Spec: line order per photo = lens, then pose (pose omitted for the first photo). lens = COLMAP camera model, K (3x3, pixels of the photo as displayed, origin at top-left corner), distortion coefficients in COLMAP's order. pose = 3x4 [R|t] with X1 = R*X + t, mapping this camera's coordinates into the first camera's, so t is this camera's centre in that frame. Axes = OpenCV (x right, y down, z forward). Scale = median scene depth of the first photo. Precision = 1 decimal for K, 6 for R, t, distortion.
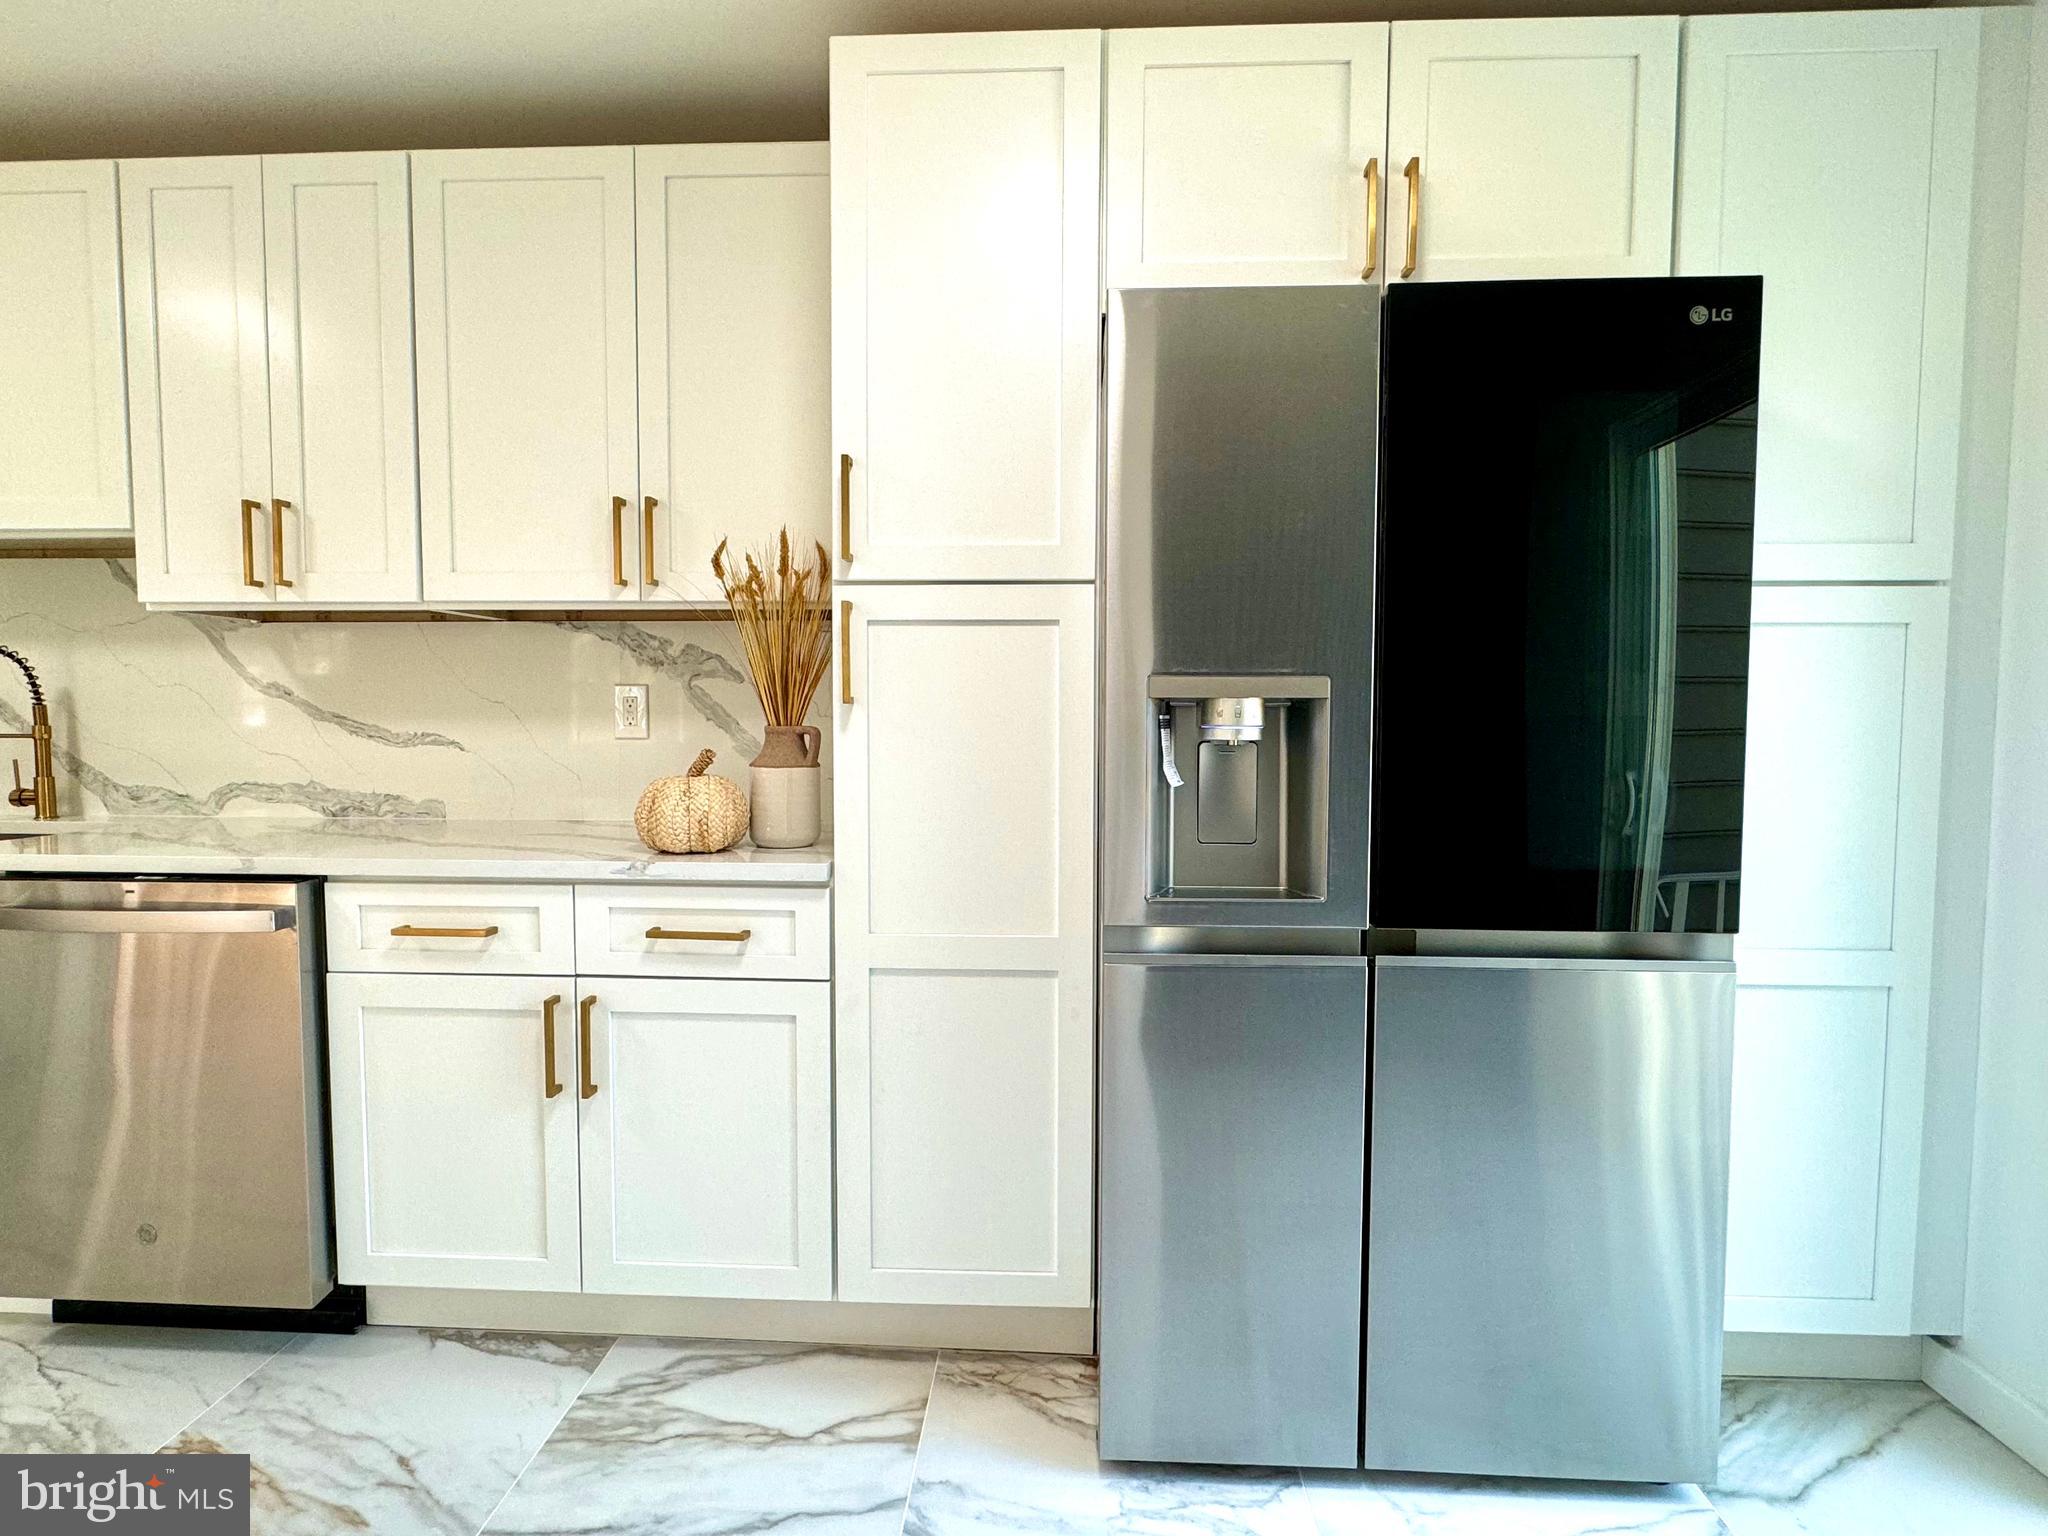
lens RADIAL K [[1027.9, 0, 1024.0], [0, 1027.9, 768.0], [0, 0, 1]] dist [-0.002173, -0.001610]
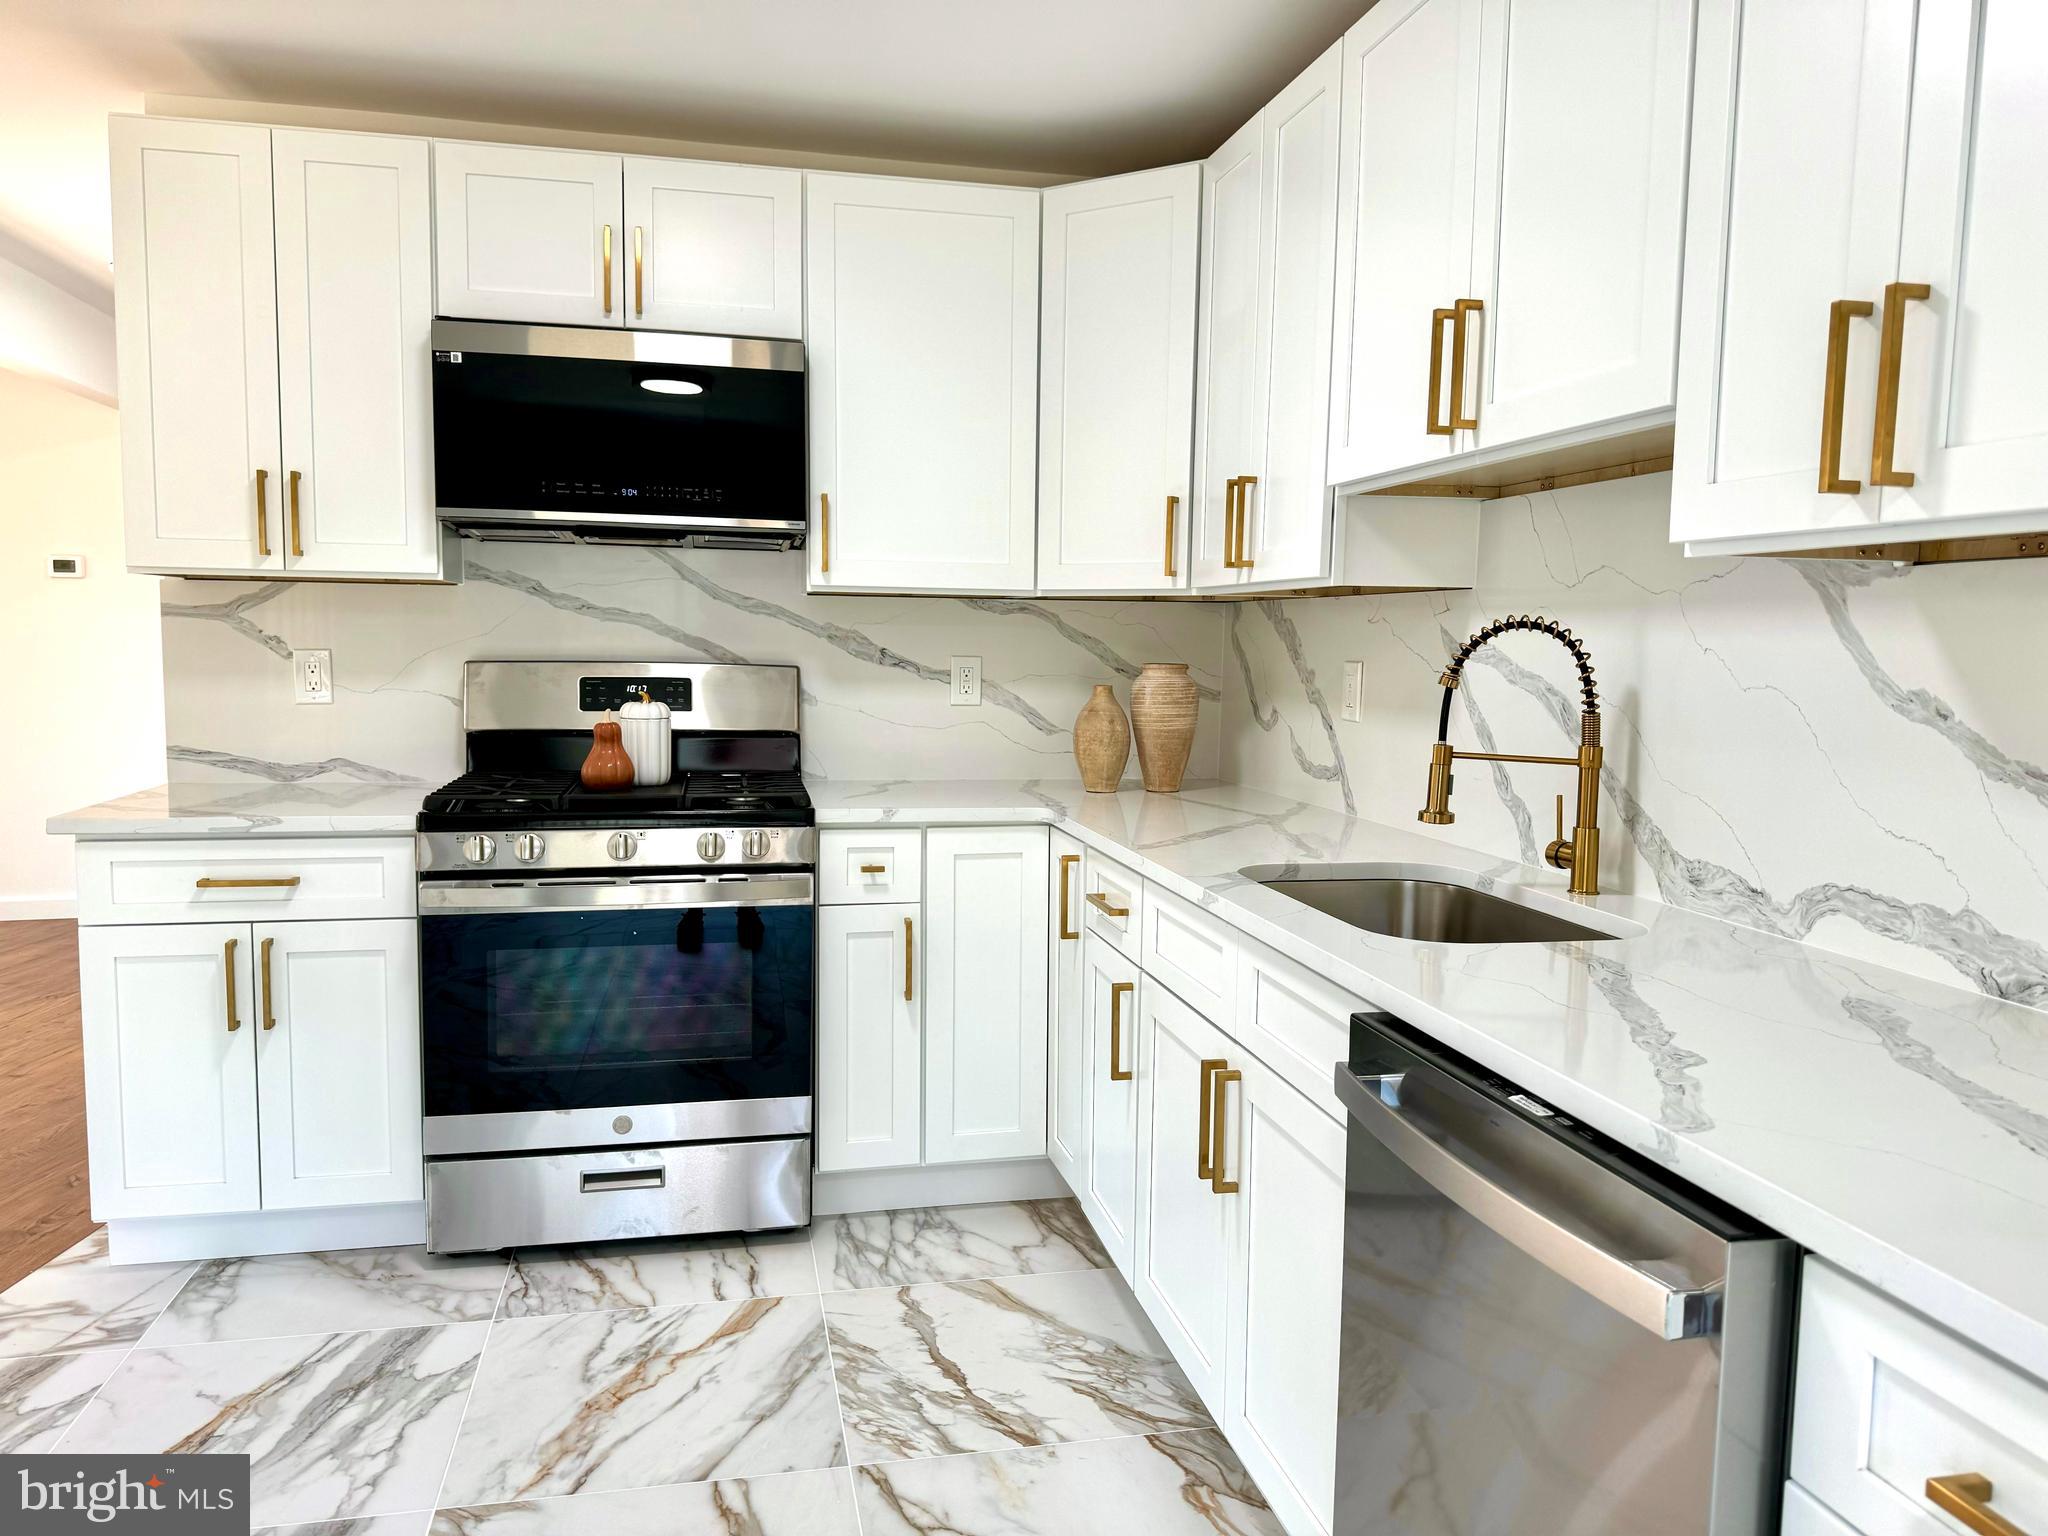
lens RADIAL K [[1455.0, 0, 1022.4], [0, 1455.0, 773.4], [0, 0, 1]] dist [0.083597, -0.099595]
pose [[0.262606, 0.090211, -0.960677, -0.222823], [-0.073840, 0.994579, 0.073210, -0.081249], [0.962074, 0.051710, 0.267844, 0.524218]]
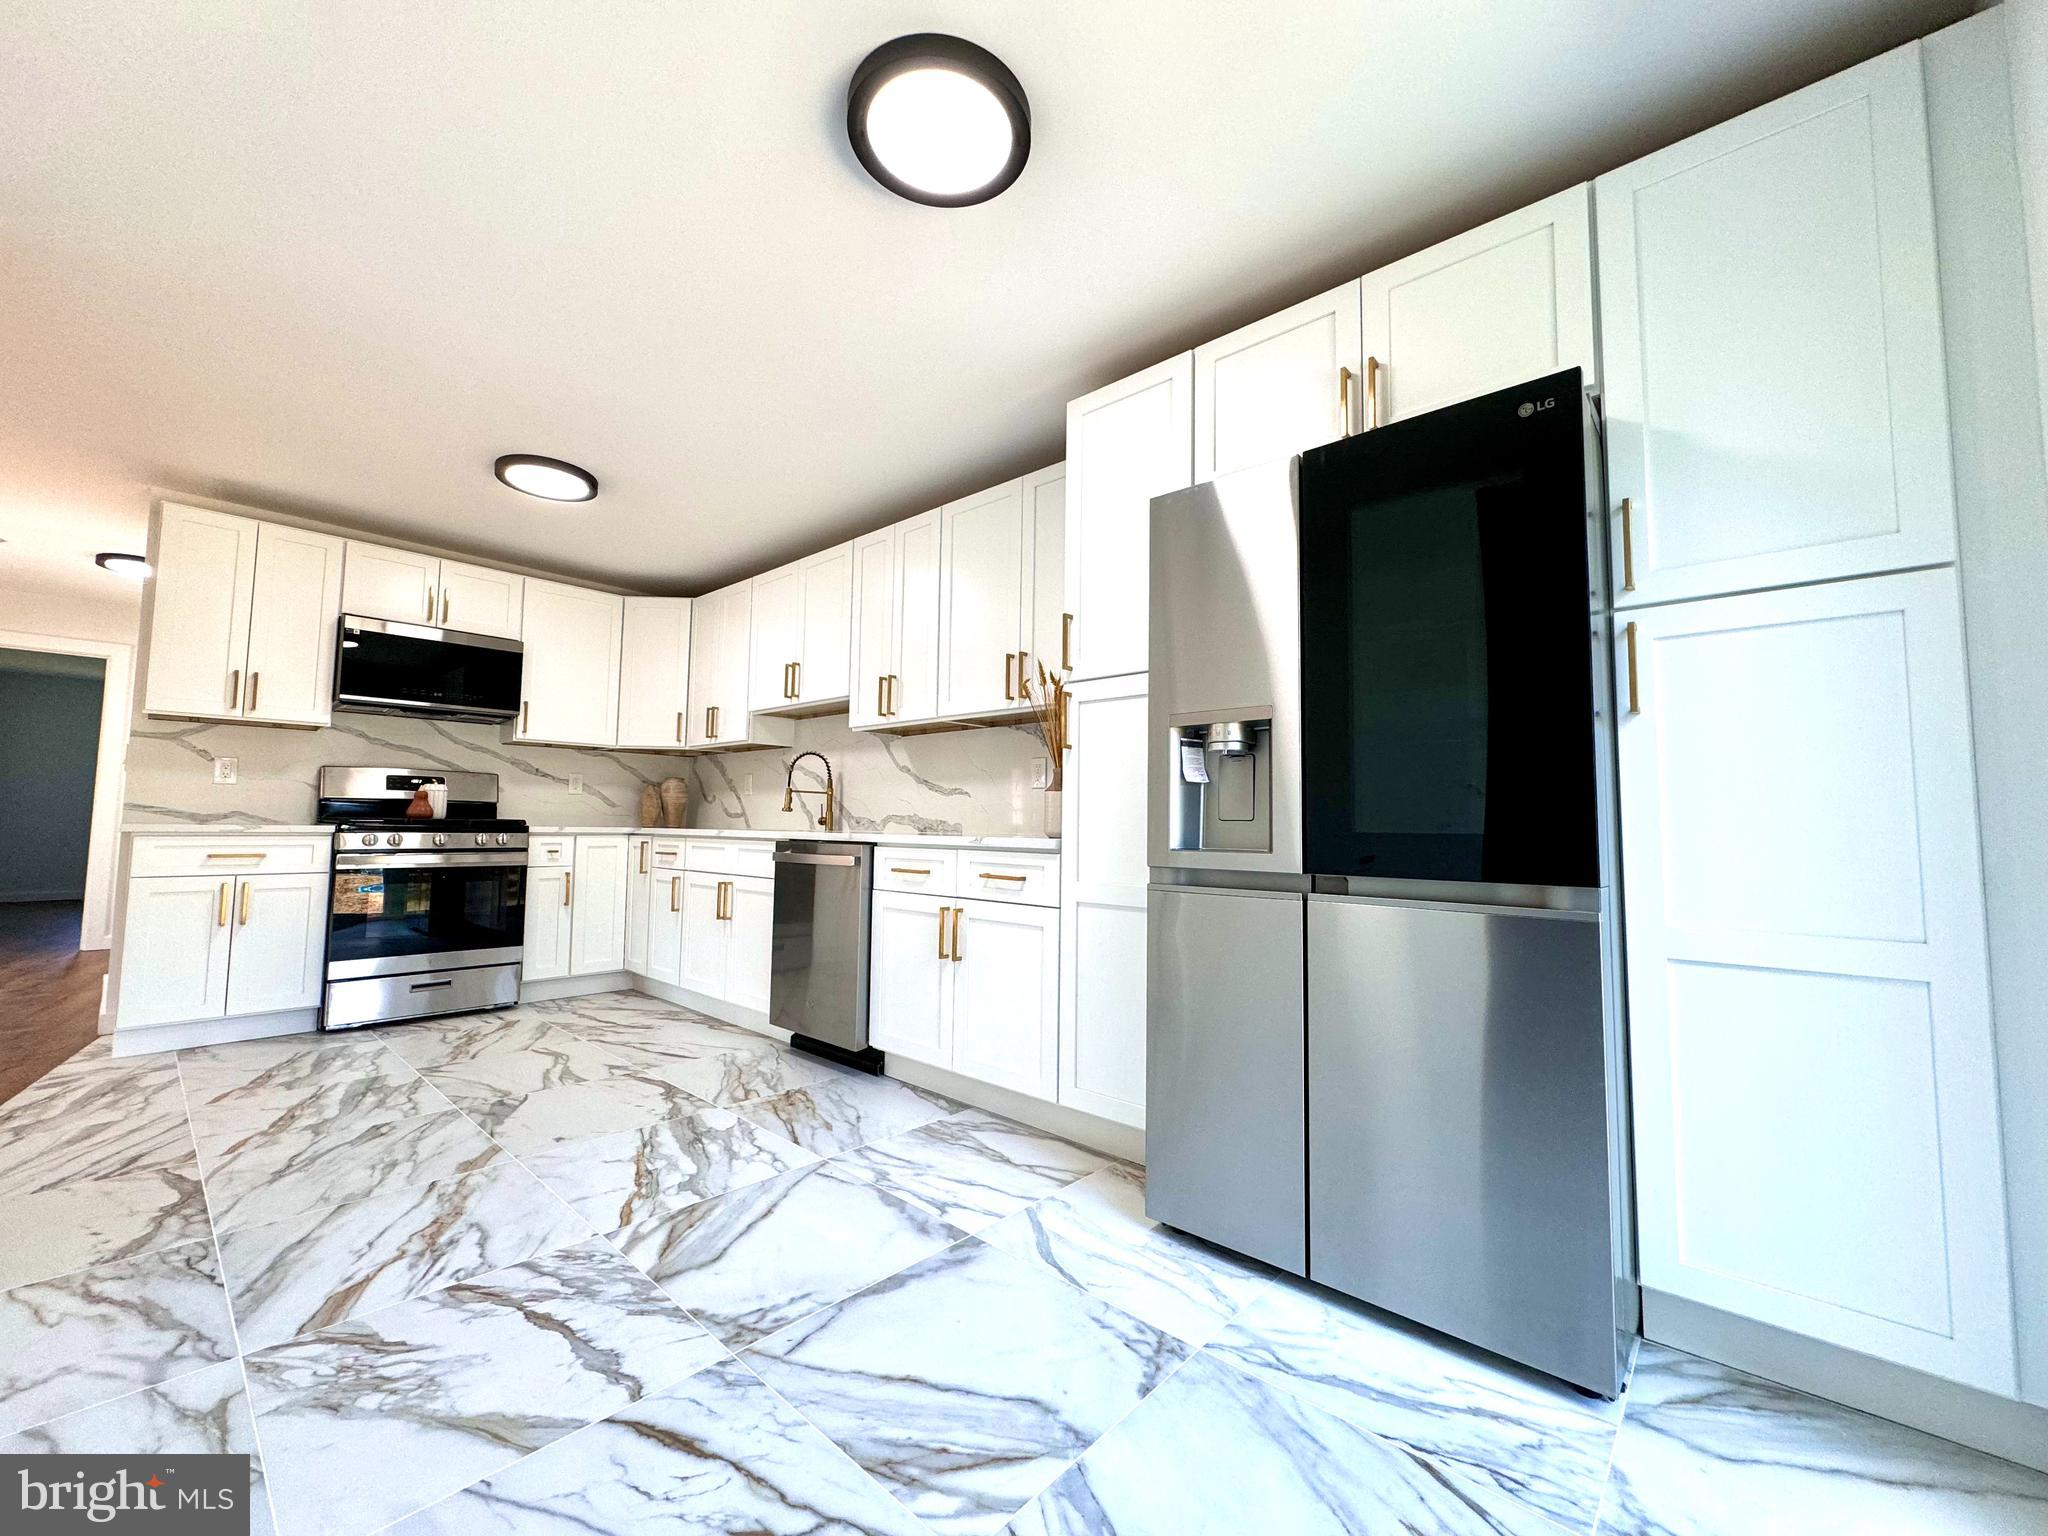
lens RADIAL K [[818.7, 0, 1024.0], [0, 818.7, 768.0], [0, 0, 1]] dist [-0.006188, -0.000067]
pose [[0.773899, -0.037805, -0.632179, 0.603207], [-0.049545, 0.991543, -0.119948, 0.131371], [0.631368, 0.124149, 0.765481, -0.118004]]
